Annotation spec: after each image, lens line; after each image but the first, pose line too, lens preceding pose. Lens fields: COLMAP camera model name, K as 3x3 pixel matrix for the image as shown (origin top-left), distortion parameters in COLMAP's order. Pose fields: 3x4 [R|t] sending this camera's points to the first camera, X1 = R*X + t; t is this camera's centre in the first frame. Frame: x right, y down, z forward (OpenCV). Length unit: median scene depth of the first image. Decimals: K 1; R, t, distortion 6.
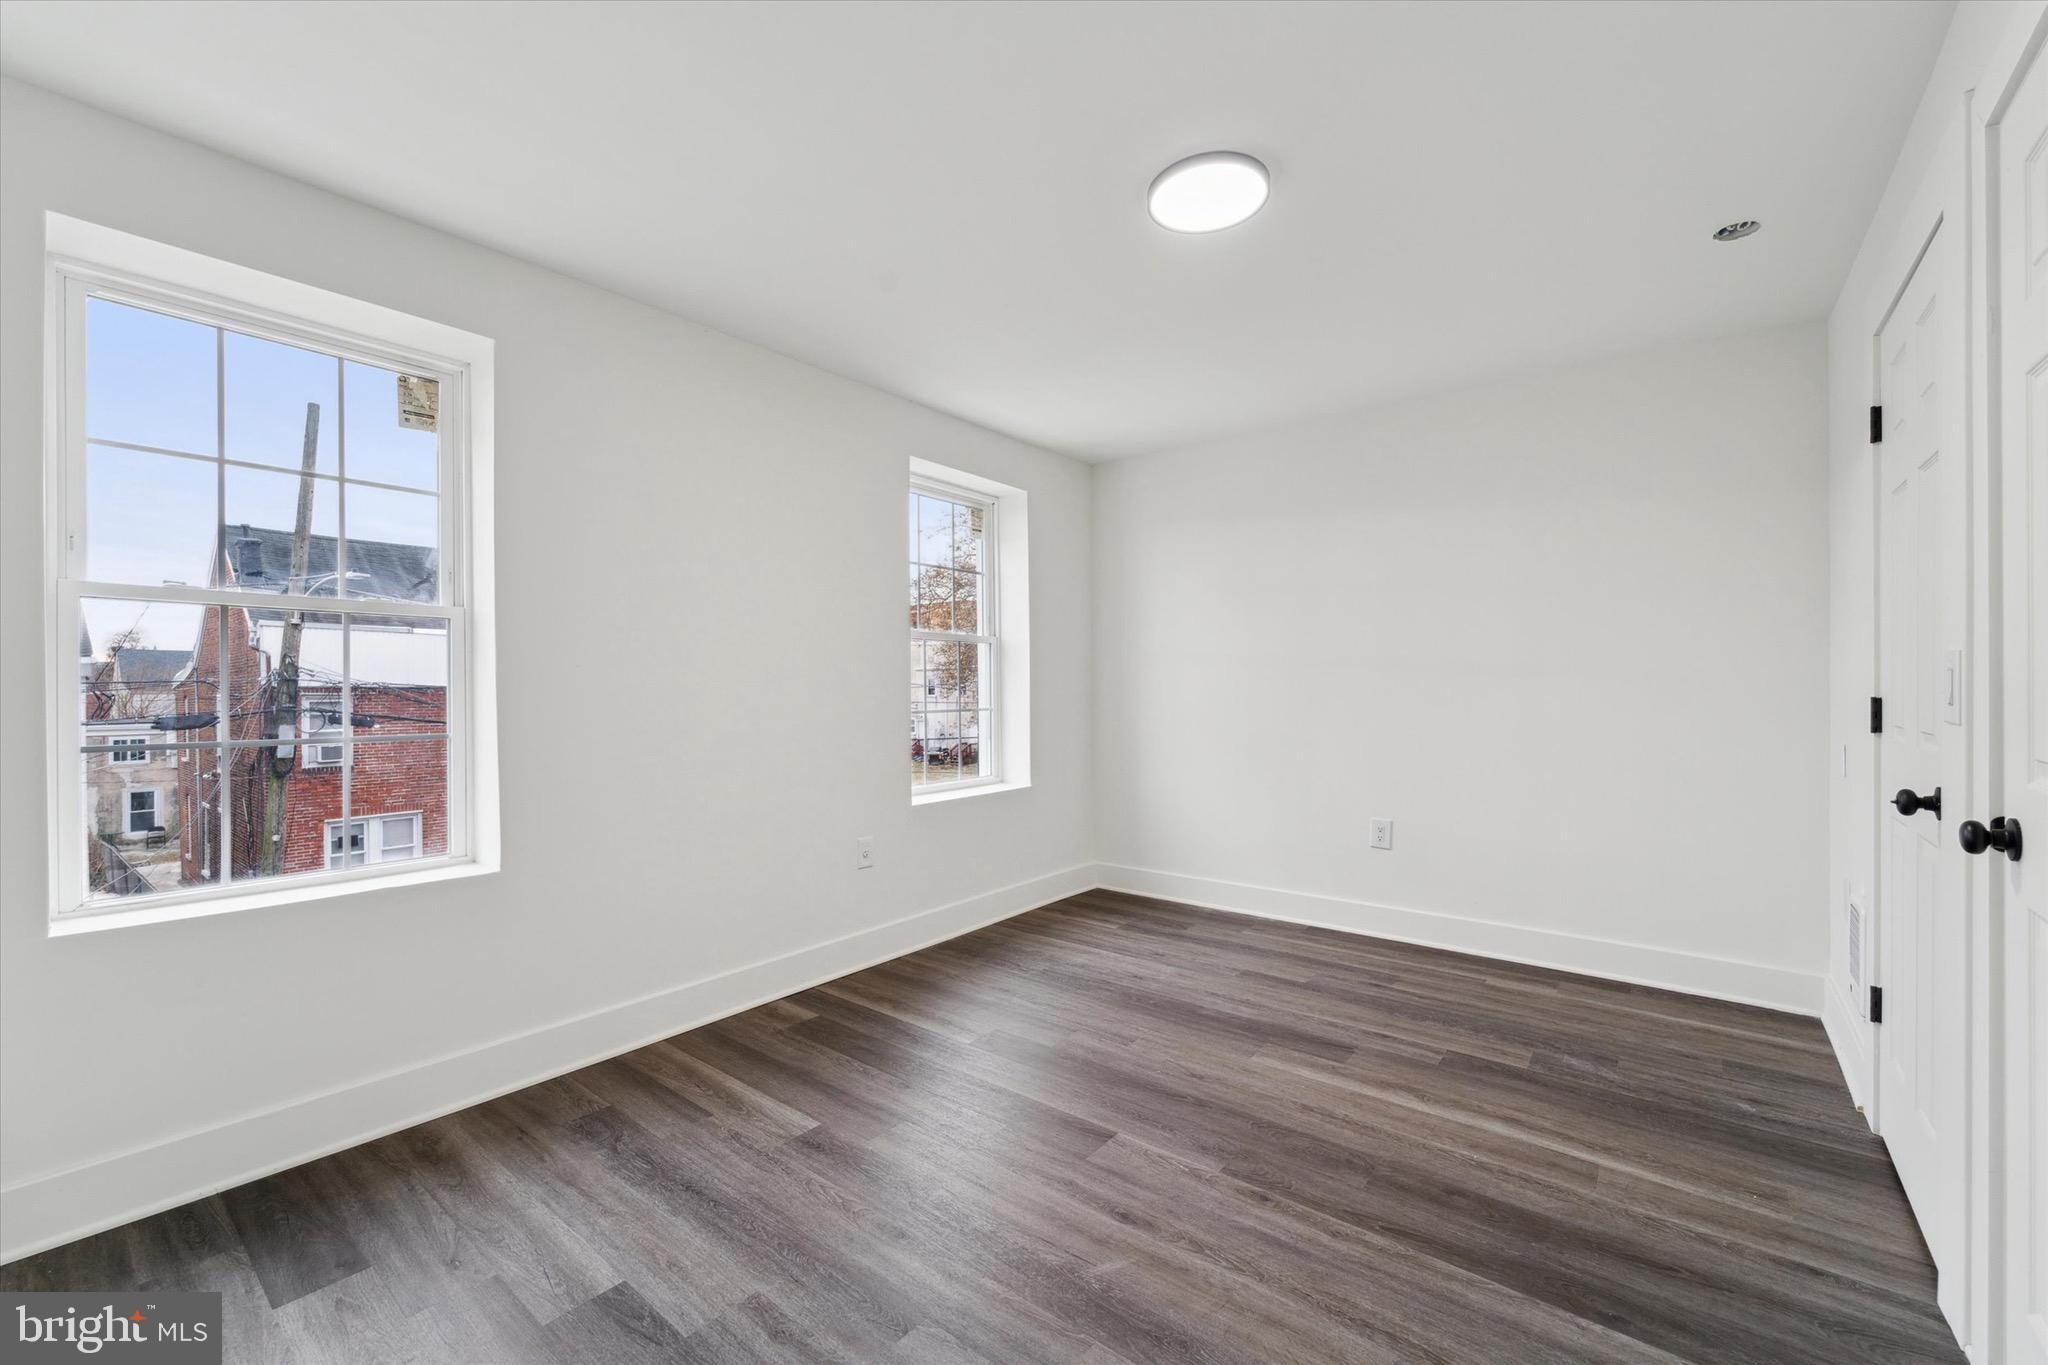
lens RADIAL K [[824.0, 0, 1026.7], [0, 824.0, 682.2], [0, 0, 1]] dist [-0.000041, -0.002285]
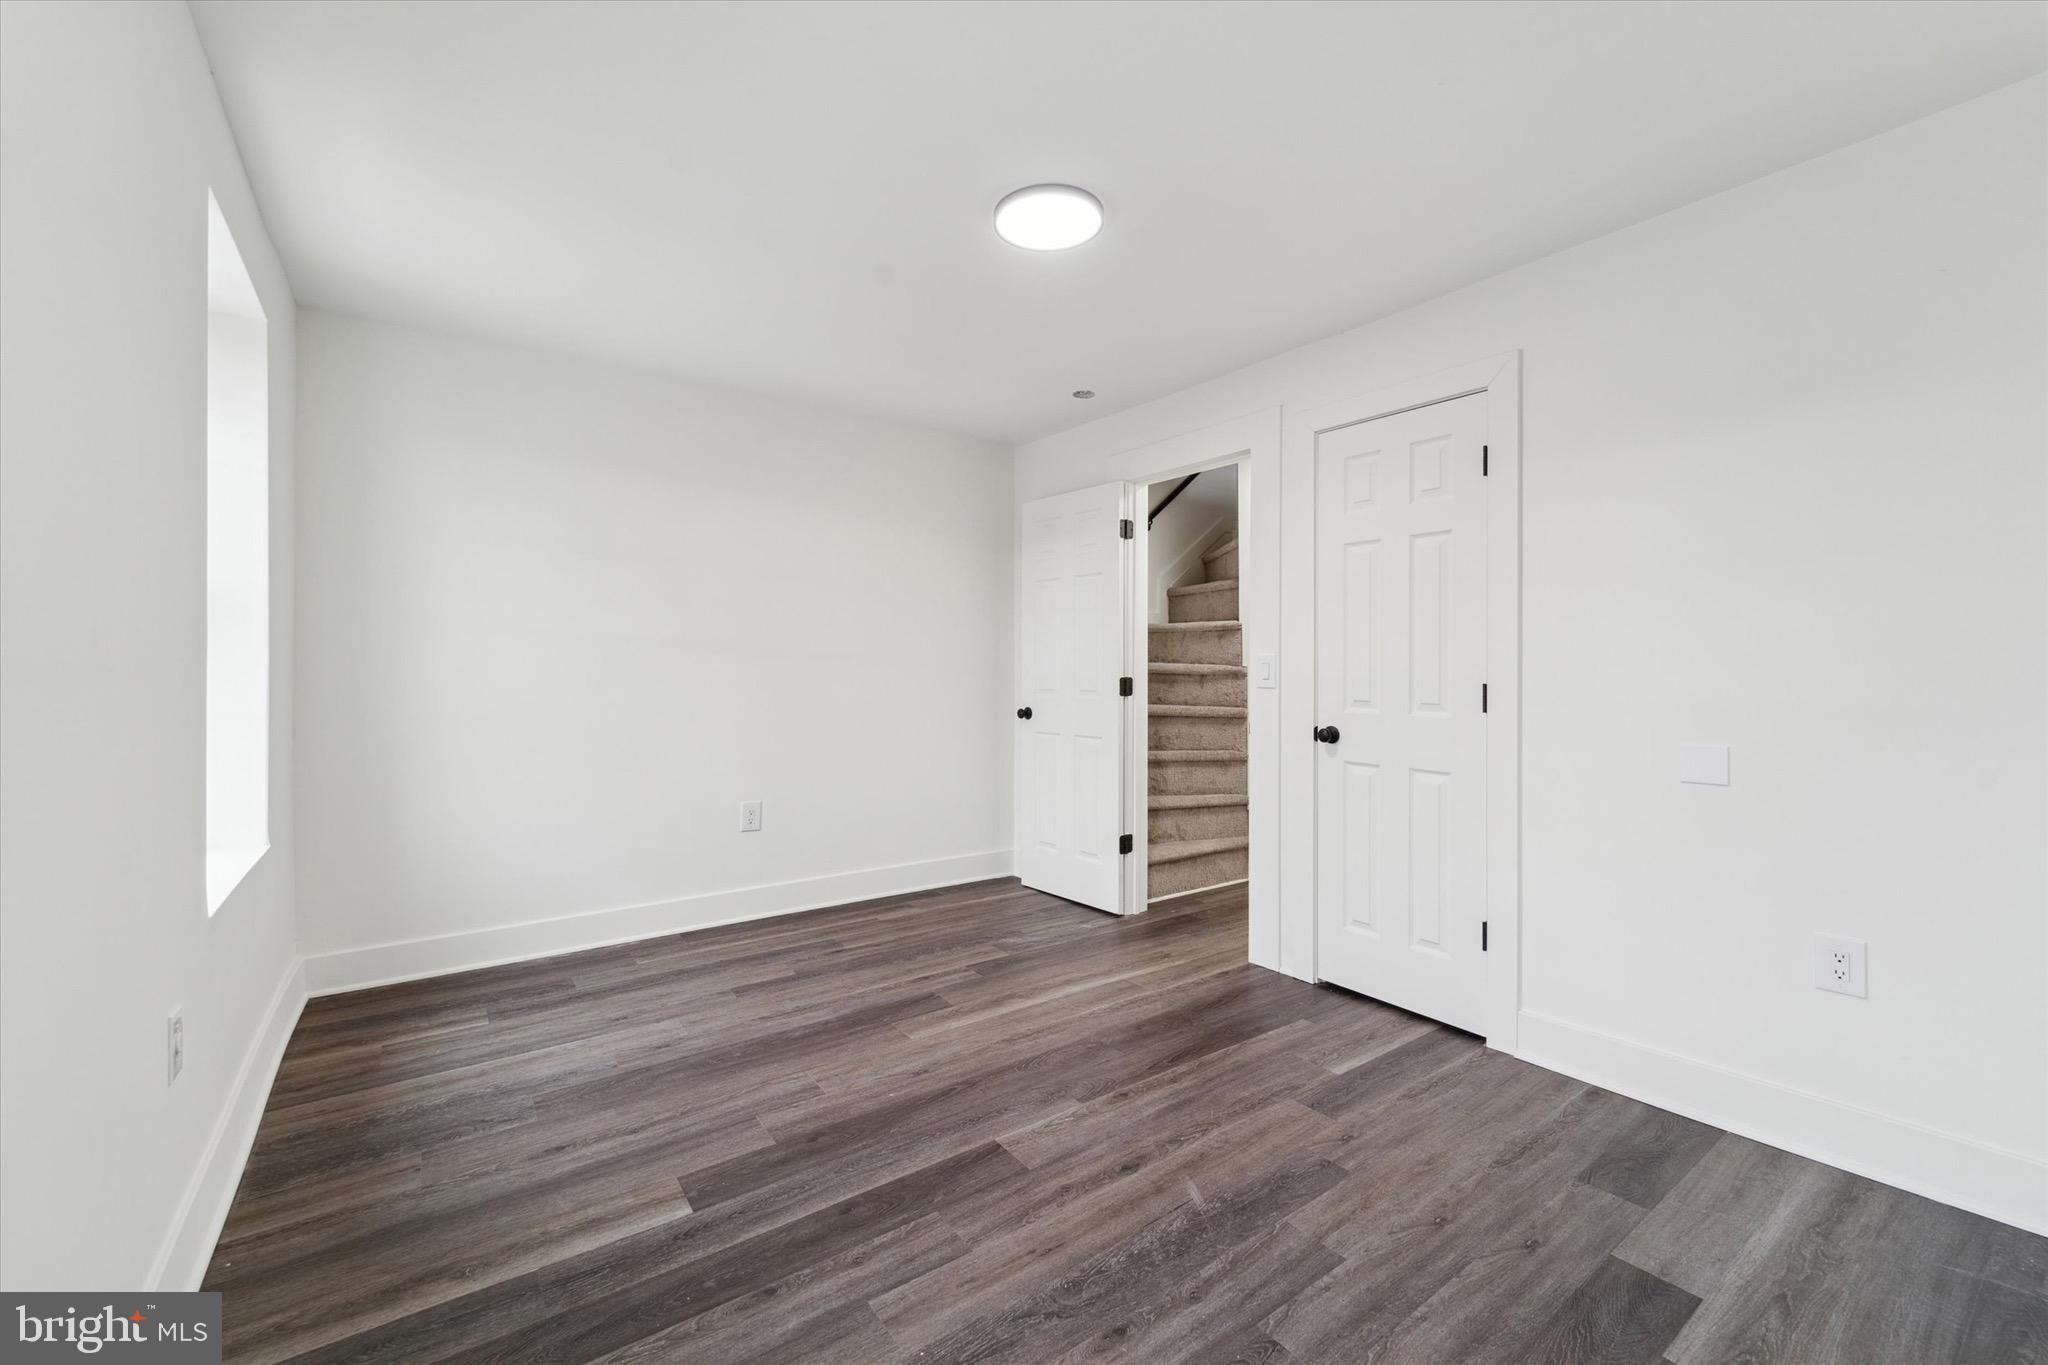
lens RADIAL K [[824.0, 0, 1026.7], [0, 824.0, 682.2], [0, 0, 1]] dist [-0.000041, -0.002285]
pose [[0.267402, -0.010913, 0.963523, -0.556028], [-0.006550, 0.999892, 0.013143, 0.003634], [-0.963563, -0.009826, 0.267302, 0.502042]]
